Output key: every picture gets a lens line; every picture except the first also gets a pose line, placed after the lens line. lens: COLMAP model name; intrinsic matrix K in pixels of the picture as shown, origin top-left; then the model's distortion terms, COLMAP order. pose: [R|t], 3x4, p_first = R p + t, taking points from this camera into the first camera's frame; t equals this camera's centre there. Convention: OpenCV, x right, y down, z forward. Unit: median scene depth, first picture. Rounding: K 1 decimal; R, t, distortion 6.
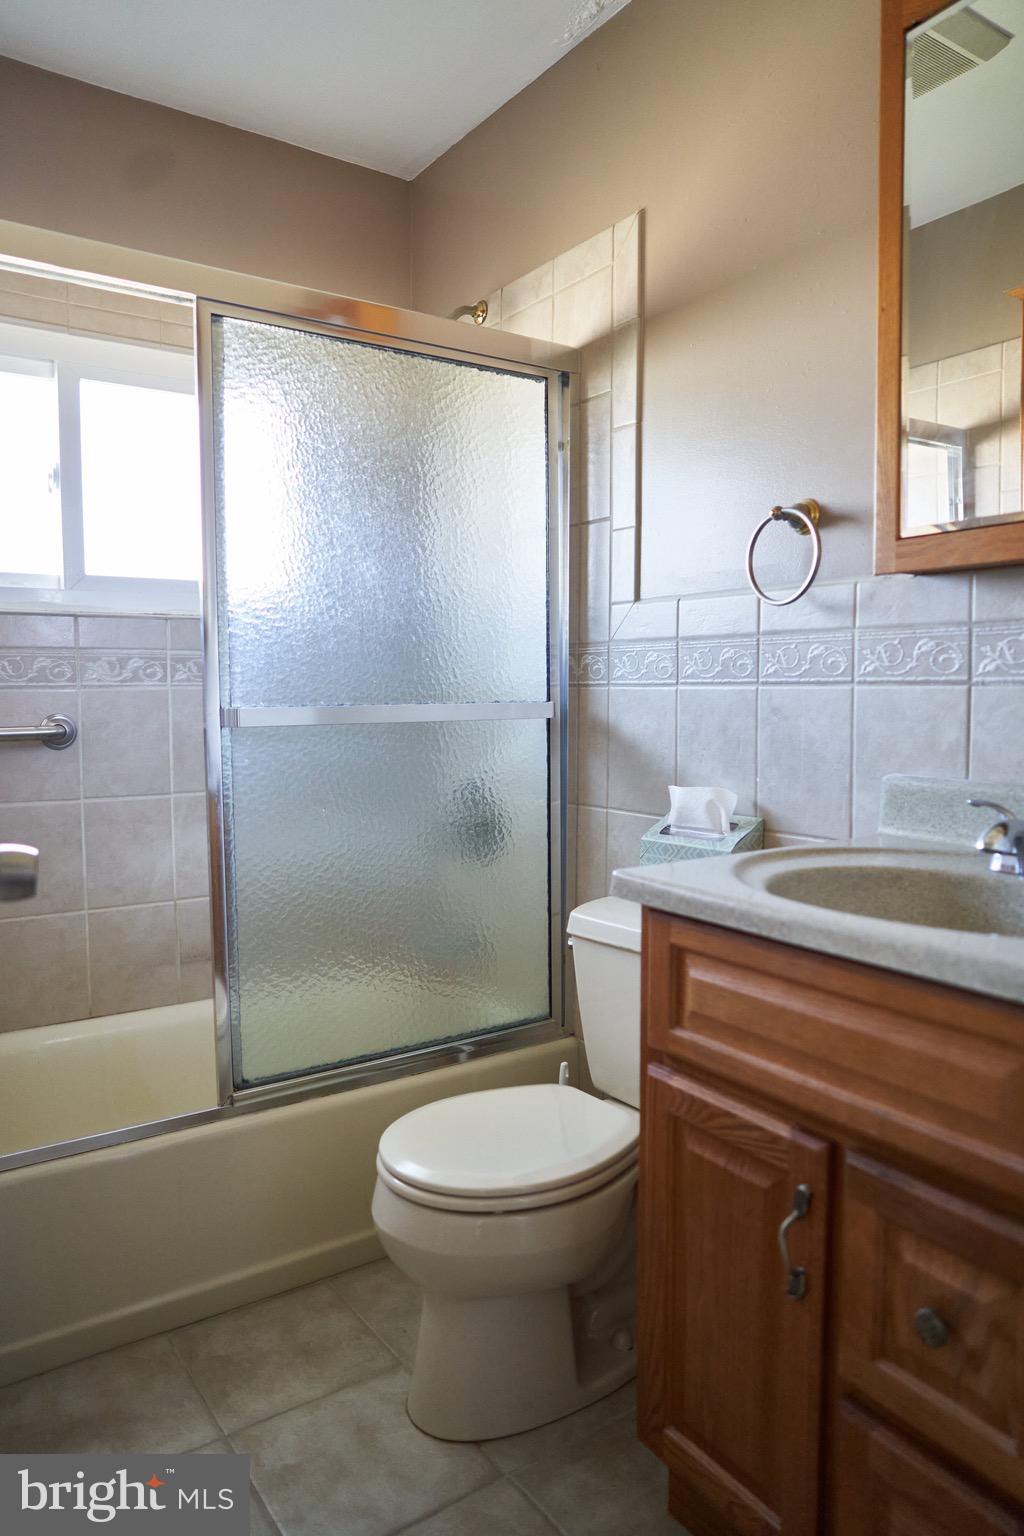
lens RADIAL K [[1044.8, 0, 513.5], [0, 1044.8, 745.3], [0, 0, 1]] dist [-0.064410, 0.049082]
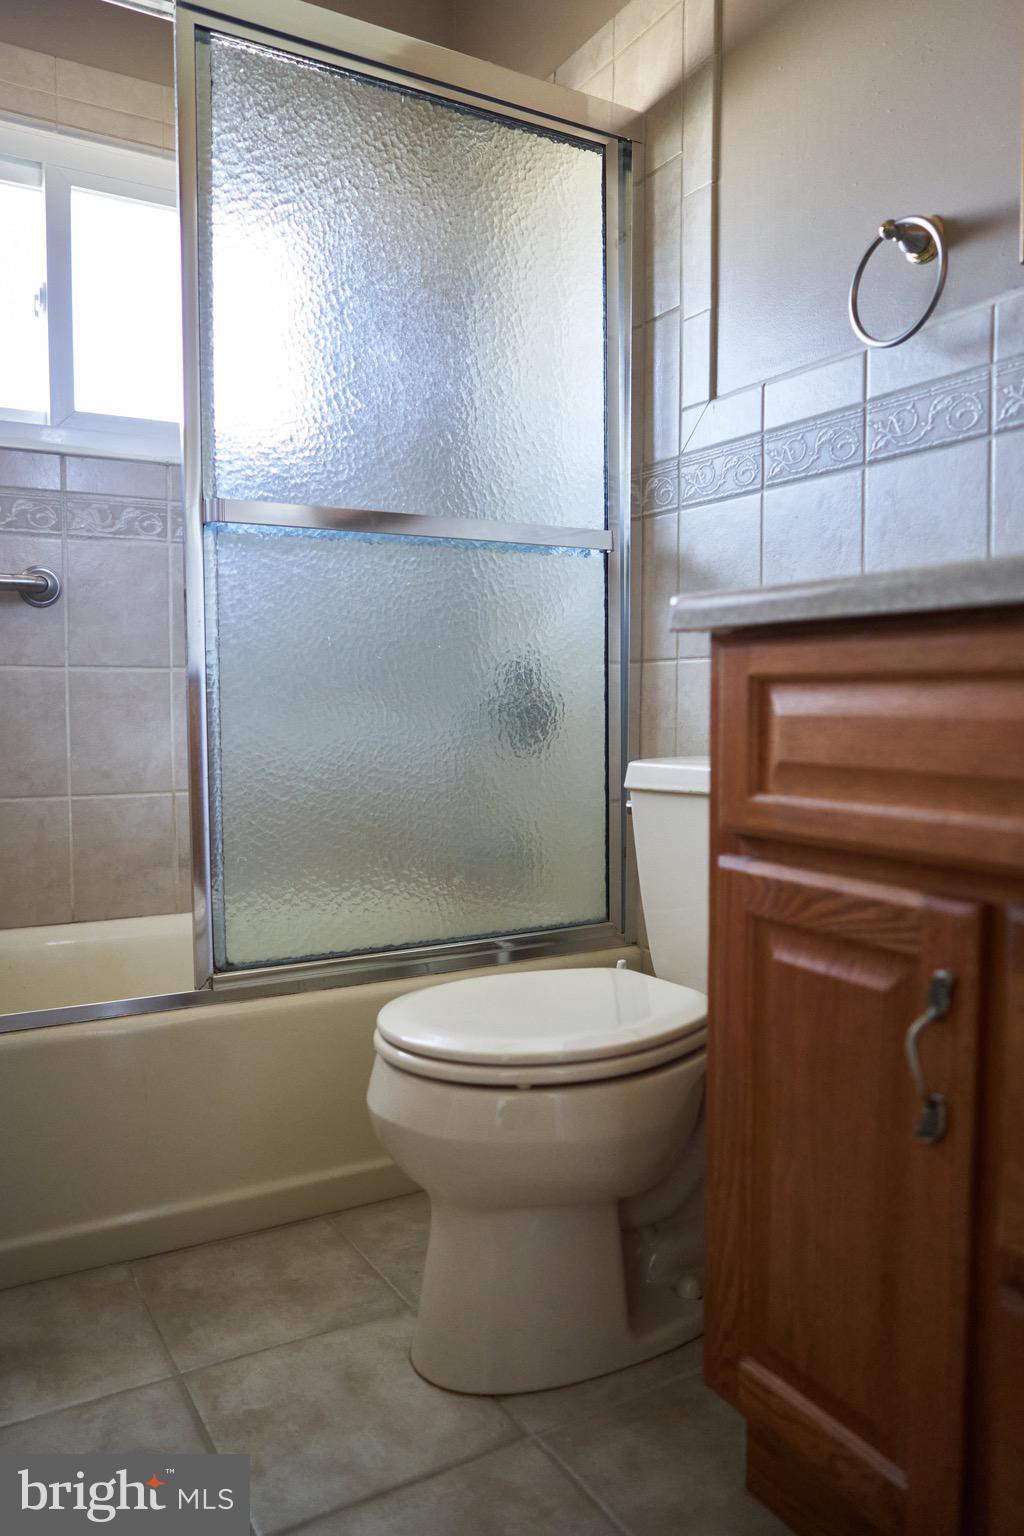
lens RADIAL K [[1093.1, 0, 512.0], [0, 1093.1, 768.0], [0, 0, 1]] dist [-0.062339, 0.054005]
pose [[0.997129, 0.005024, -0.075555, 0.030579], [-0.006137, 0.999876, -0.014498, 0.190005], [0.075473, 0.014920, 0.997036, 0.161134]]
